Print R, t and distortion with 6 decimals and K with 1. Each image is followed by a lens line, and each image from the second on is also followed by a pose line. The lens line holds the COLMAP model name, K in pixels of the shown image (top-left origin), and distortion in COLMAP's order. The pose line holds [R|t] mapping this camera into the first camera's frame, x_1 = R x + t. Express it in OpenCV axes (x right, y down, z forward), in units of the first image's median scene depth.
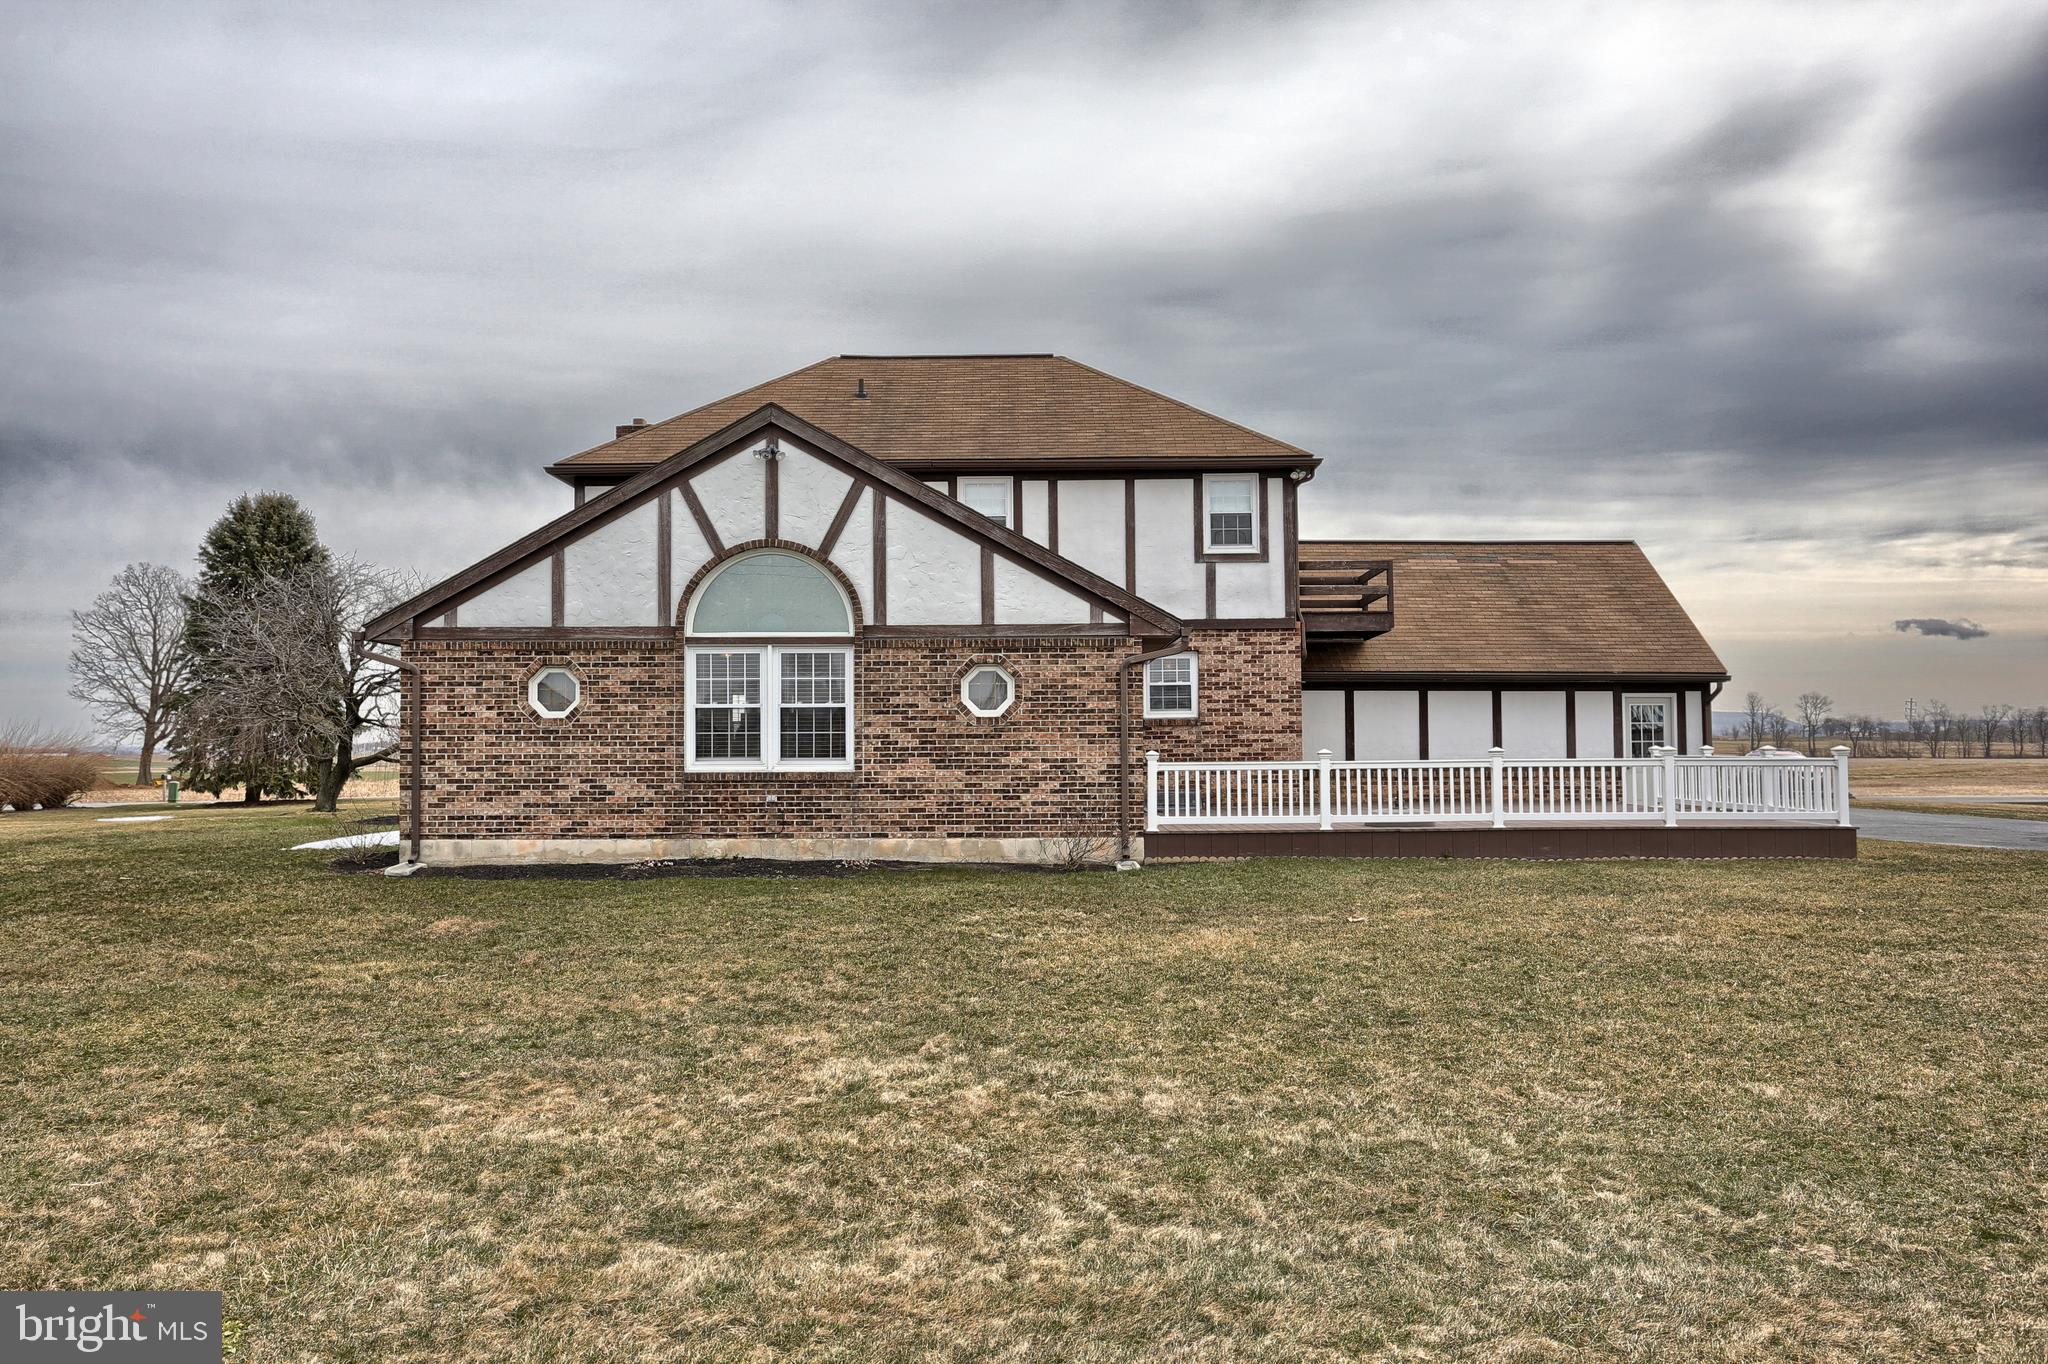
lens RADIAL K [[1479.0, 0, 1033.9], [0, 1479.0, 695.3], [0, 0, 1]] dist [-0.023223, 0.001433]
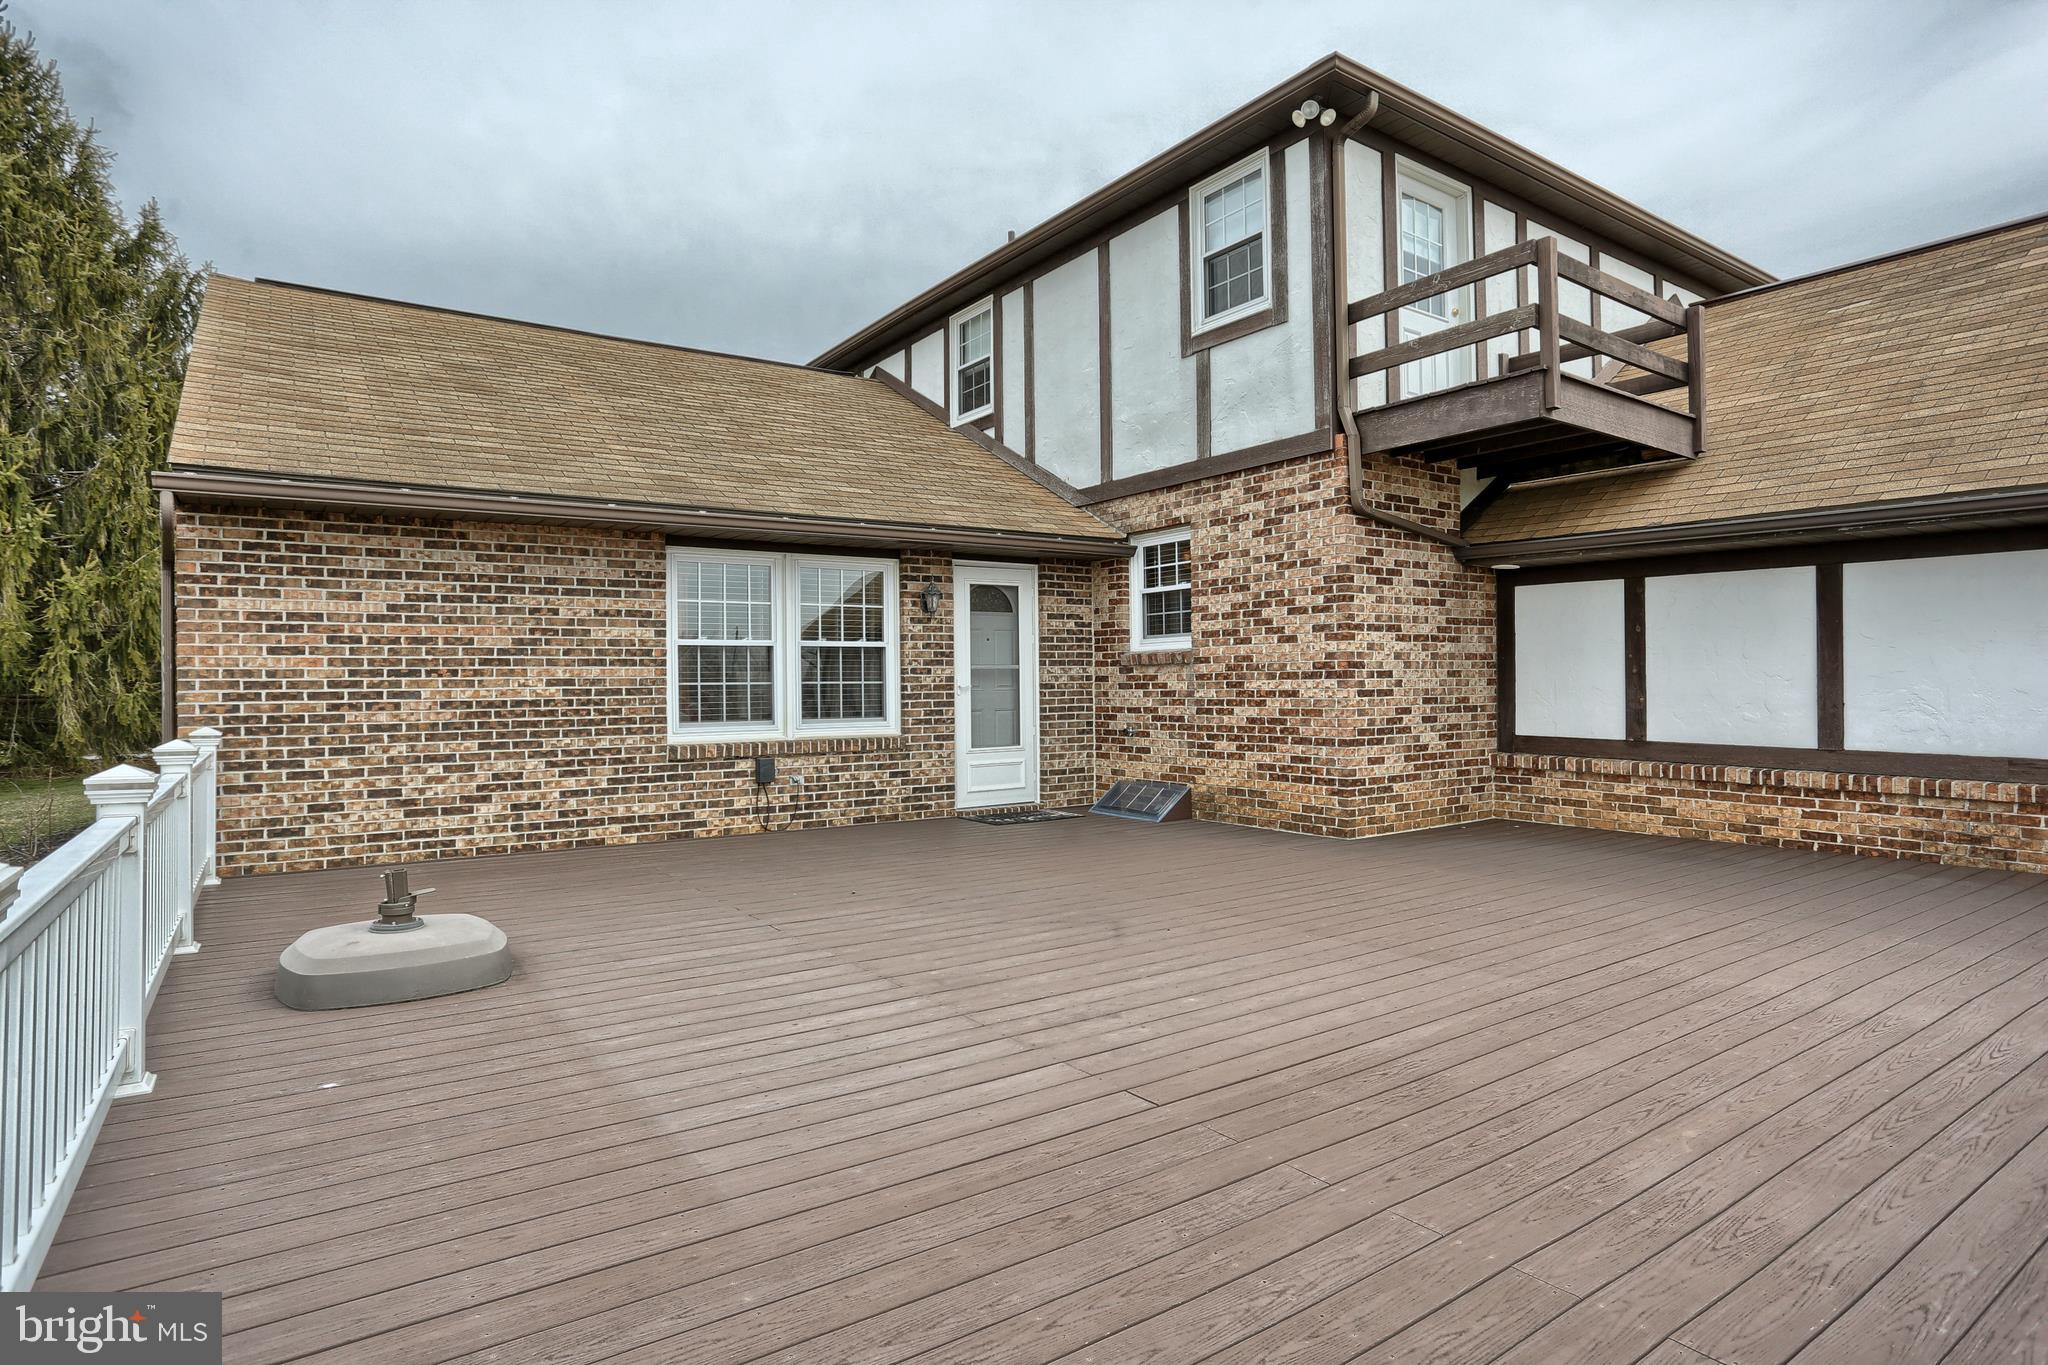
lens RADIAL K [[1076.3, 0, 1072.2], [0, 1076.3, 688.9], [0, 0, 1]] dist [-0.054572, 0.020879]
pose [[0.624627, 0.009482, -0.780866, 0.547064], [0.029257, 0.998940, 0.035533, 0.020674], [0.780375, -0.045041, 0.623687, 1.024227]]
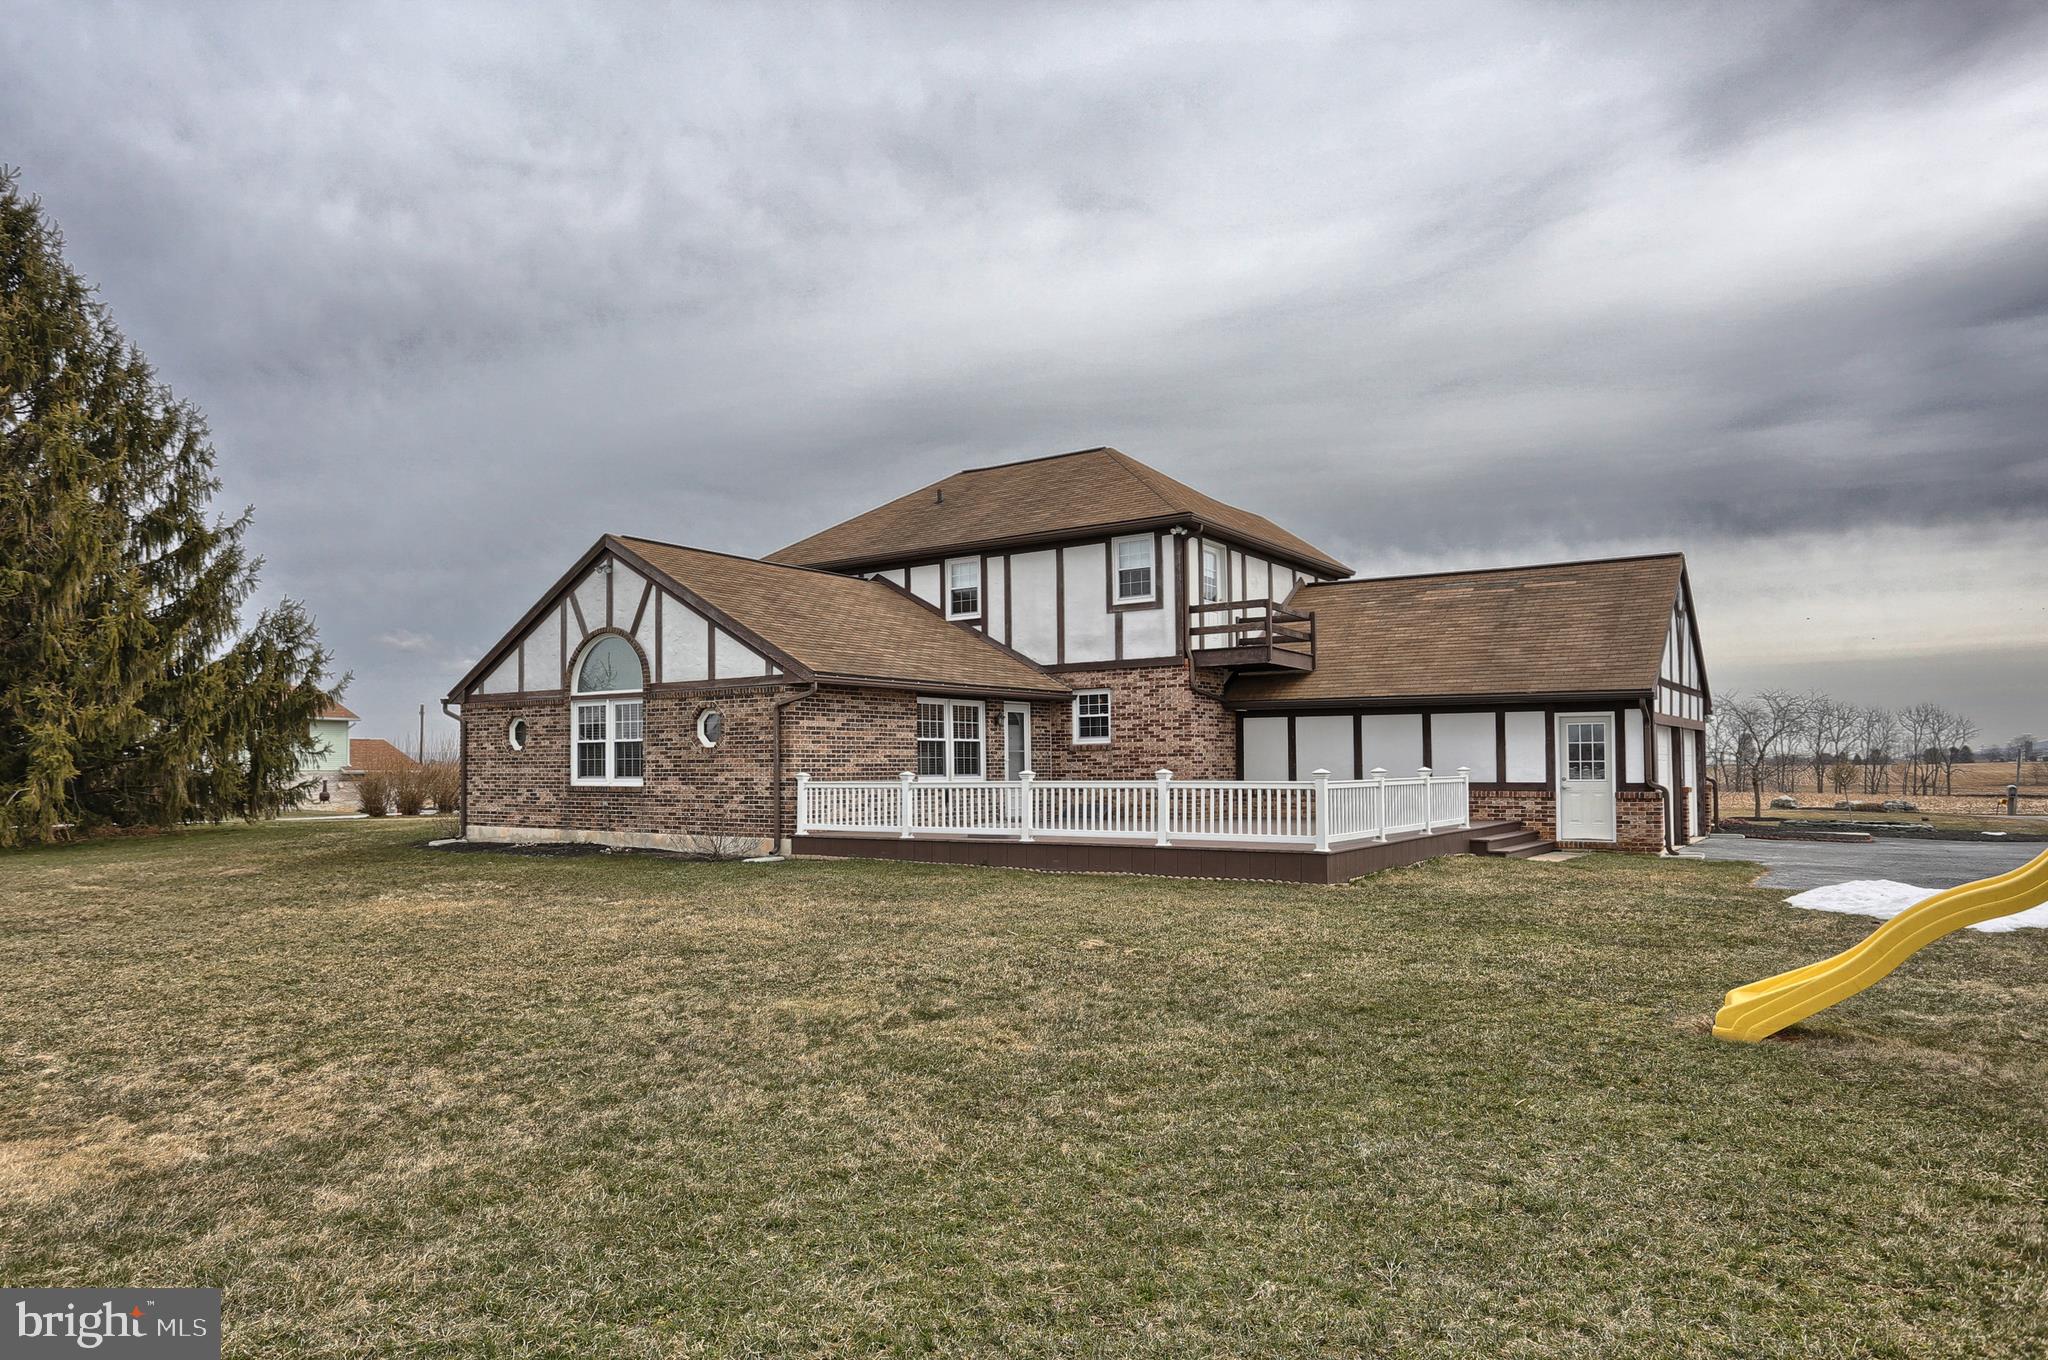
lens RADIAL K [[1156.2, 0, 1045.9], [0, 1156.2, 761.7], [0, 0, 1]] dist [-0.011082, -0.000668]
pose [[0.844530, -0.002173, -0.535504, 0.800145], [0.019486, 0.999454, 0.026676, 0.005478], [0.535154, -0.032964, 0.844111, 0.261157]]
